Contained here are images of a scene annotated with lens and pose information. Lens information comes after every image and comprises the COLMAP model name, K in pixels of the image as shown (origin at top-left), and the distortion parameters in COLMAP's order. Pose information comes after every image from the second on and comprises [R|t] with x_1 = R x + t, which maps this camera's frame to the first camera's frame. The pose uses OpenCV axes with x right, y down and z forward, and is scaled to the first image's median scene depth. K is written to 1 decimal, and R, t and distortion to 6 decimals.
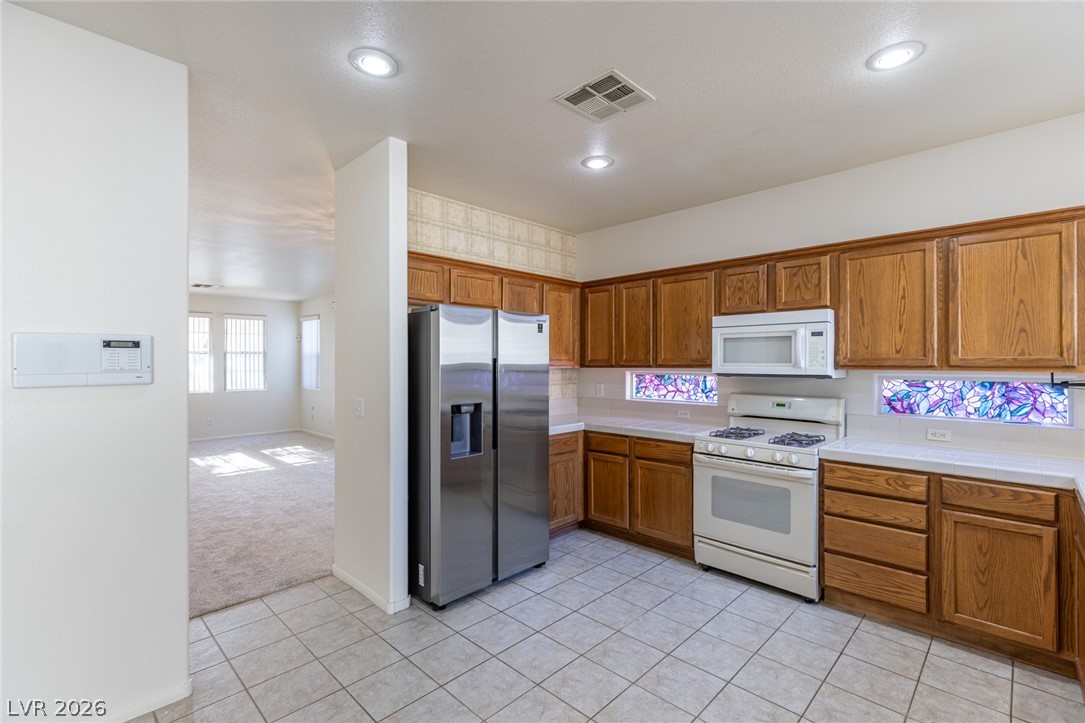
lens RADIAL K [[492.0, 0, 552.8], [0, 492.0, 362.4], [0, 0, 1]] dist [0.012696, -0.001985]
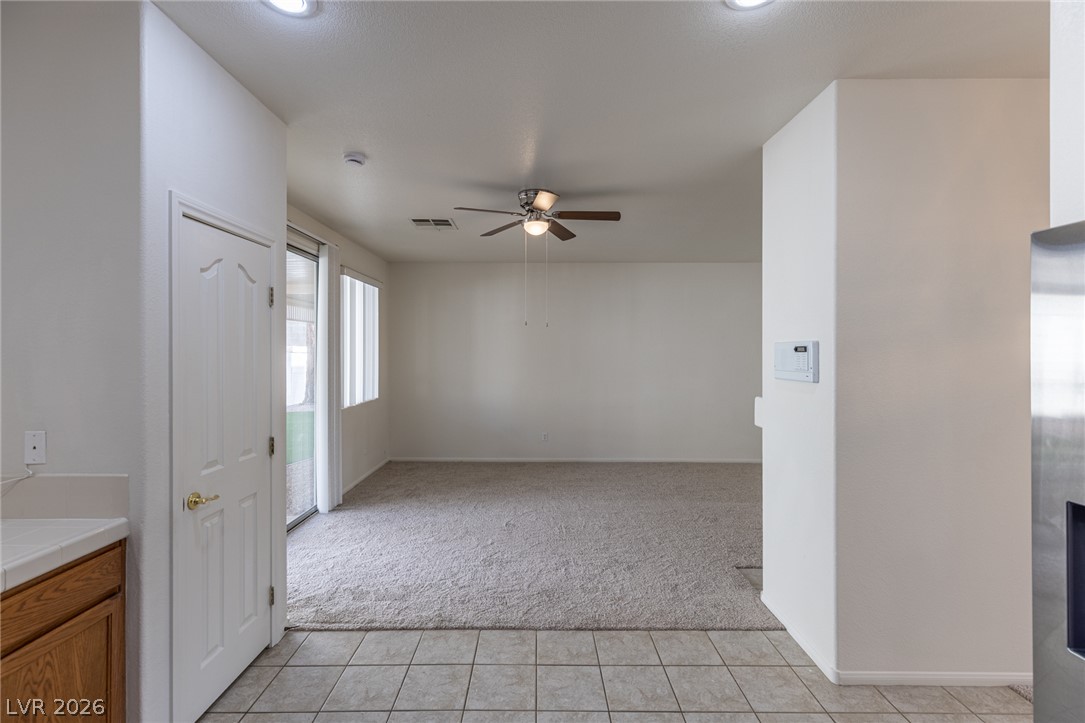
lens RADIAL K [[492.0, 0, 532.5], [0, 492.0, 347.2], [0, 0, 1]] dist [0.012696, -0.001985]
pose [[-0.724660, -0.001717, -0.689104, 0.285141], [0.002168, 0.999986, -0.004772, -0.019689], [0.689103, -0.004953, -0.724646, 0.851783]]
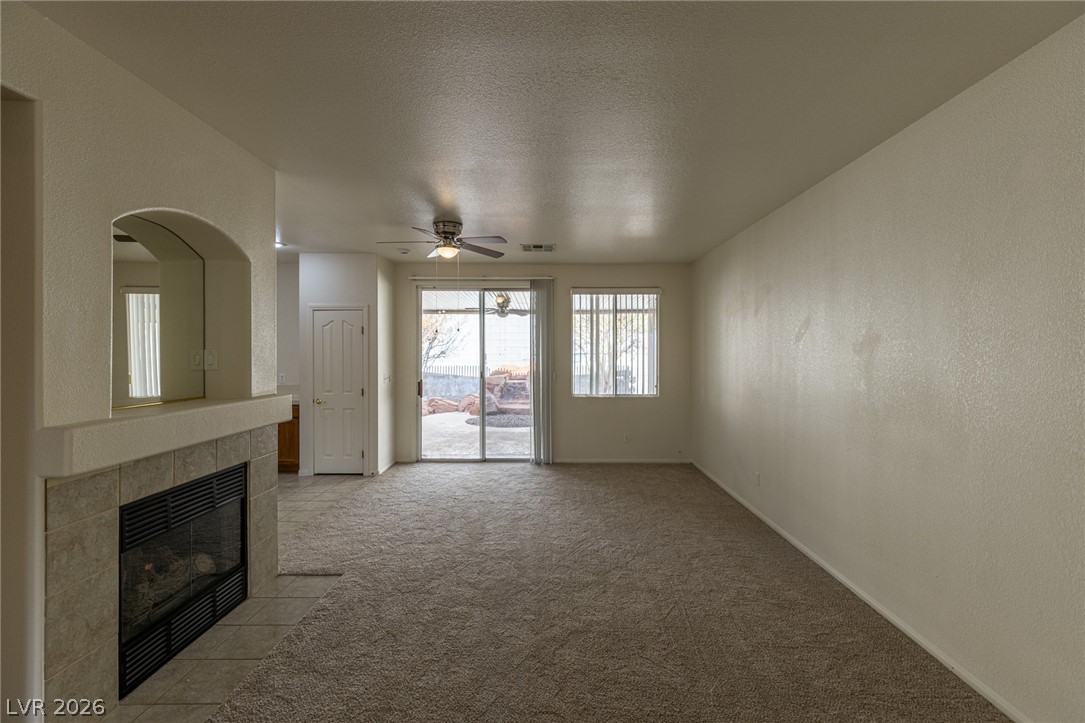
lens RADIAL K [[492.0, 0, 548.6], [0, 492.0, 349.0], [0, 0, 1]] dist [0.012696, -0.001985]
pose [[-0.690557, 0.011149, 0.723192, -1.738277], [0.005821, 0.999934, -0.009857, -0.011046], [-0.723255, -0.002597, -0.690577, 0.790561]]
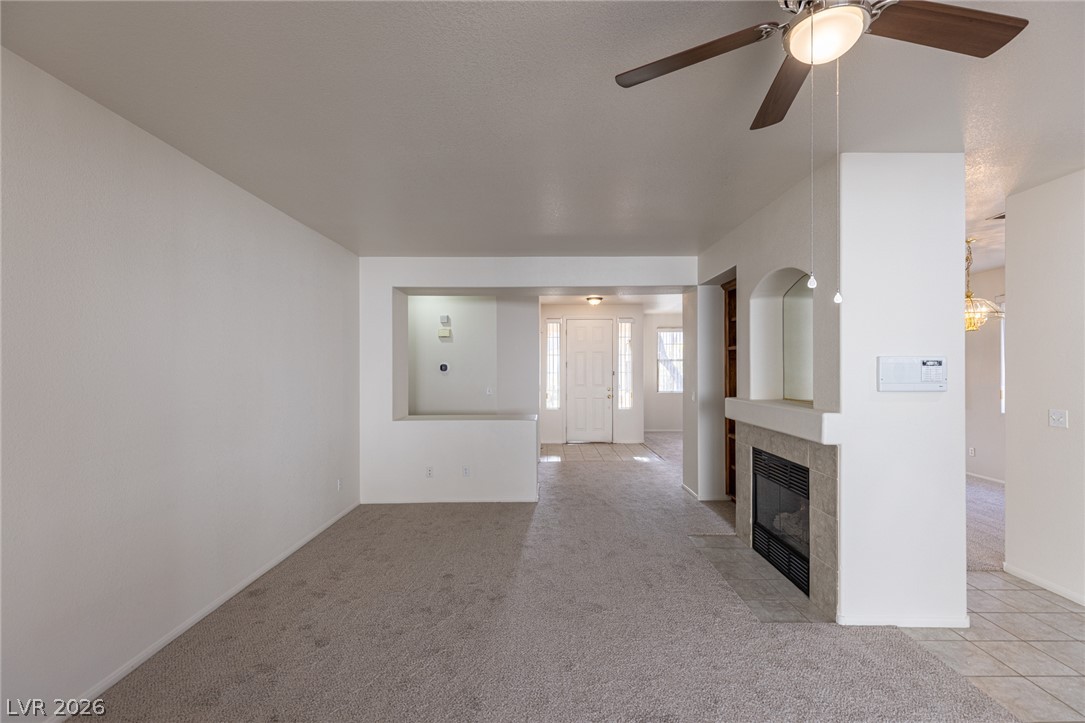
lens RADIAL K [[492.0, 0, 551.5], [0, 492.0, 361.5], [0, 0, 1]] dist [0.012696, -0.001985]
pose [[0.705189, -0.002268, -0.709016, -0.370650], [-0.004842, 0.999956, -0.008015, -0.014683], [0.709003, 0.009085, 0.705147, -0.469523]]
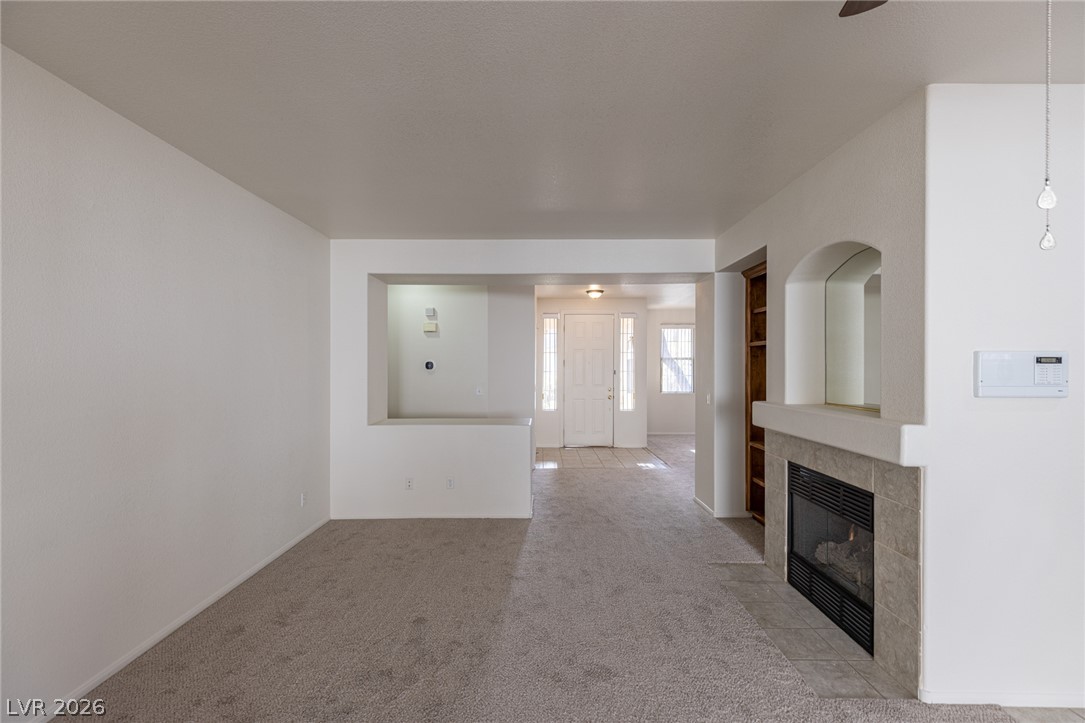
lens RADIAL K [[492.0, 0, 545.0], [0, 492.0, 363.1], [0, 0, 1]] dist [0.012696, -0.001985]
pose [[0.700471, 0.004276, -0.713668, -0.510439], [-0.008383, 0.999962, -0.002237, -0.011072], [0.713632, 0.007550, 0.700480, -0.328817]]
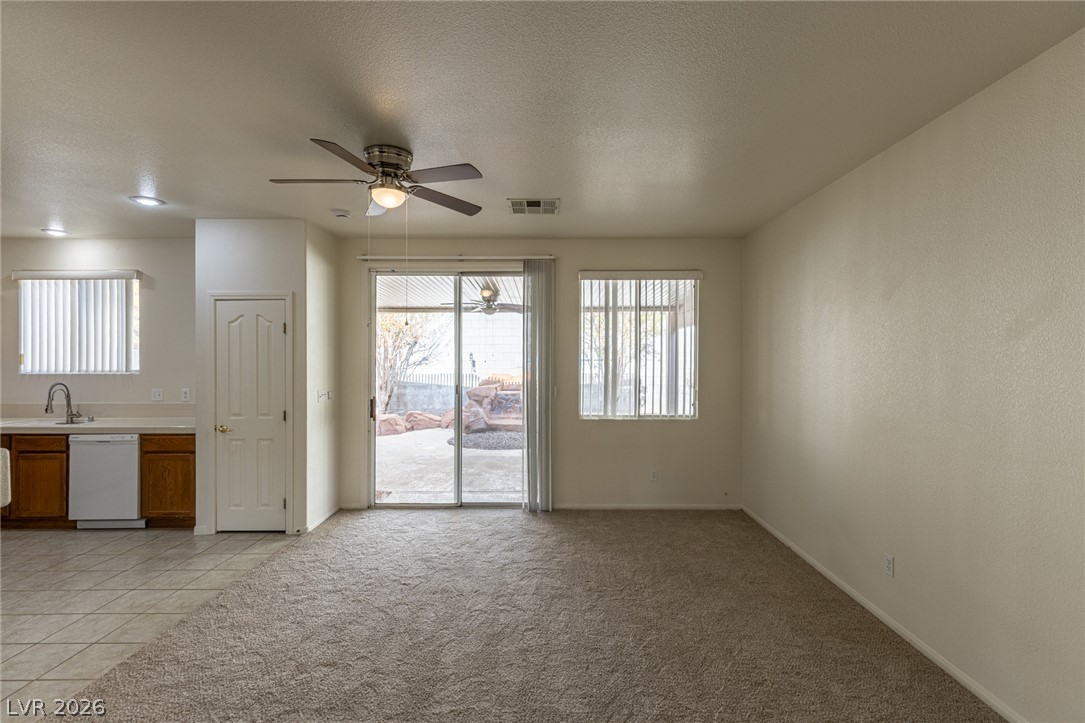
lens RADIAL K [[492.0, 0, 547.1], [0, 492.0, 359.4], [0, 0, 1]] dist [0.012696, -0.001985]
pose [[-0.693472, 0.004955, 0.720467, -1.349663], [0.005456, 0.999984, -0.001626, -0.014221], [-0.720463, 0.002803, -0.693487, 0.430038]]
